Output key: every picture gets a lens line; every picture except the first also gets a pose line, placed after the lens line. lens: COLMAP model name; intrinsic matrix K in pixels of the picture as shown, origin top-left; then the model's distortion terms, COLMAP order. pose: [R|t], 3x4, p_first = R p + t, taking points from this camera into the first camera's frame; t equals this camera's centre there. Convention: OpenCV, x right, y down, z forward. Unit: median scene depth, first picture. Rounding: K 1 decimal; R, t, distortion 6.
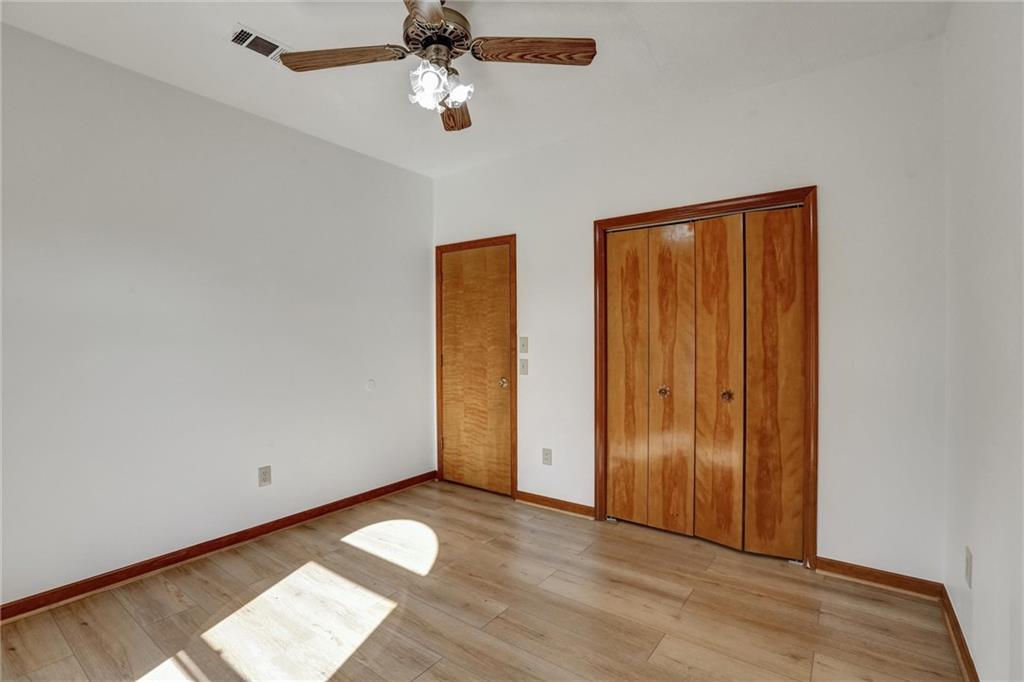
lens RADIAL K [[468.6, 0, 512.0], [0, 468.6, 341.0], [0, 0, 1]] dist [-0.054592, 0.020820]
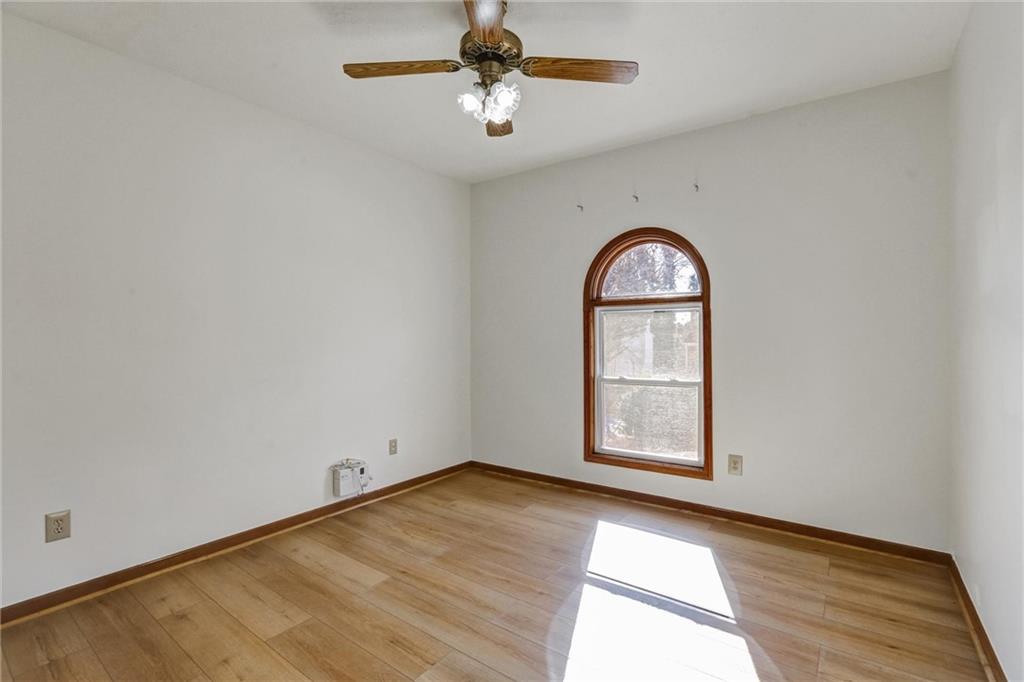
lens RADIAL K [[468.6, 0, 512.0], [0, 468.6, 341.0], [0, 0, 1]] dist [-0.054592, 0.020820]
pose [[-0.999943, 0.009023, 0.005623, -0.207007], [0.009067, 0.999929, 0.007716, 0.001963], [-0.005553, 0.007767, -0.999954, 2.034234]]
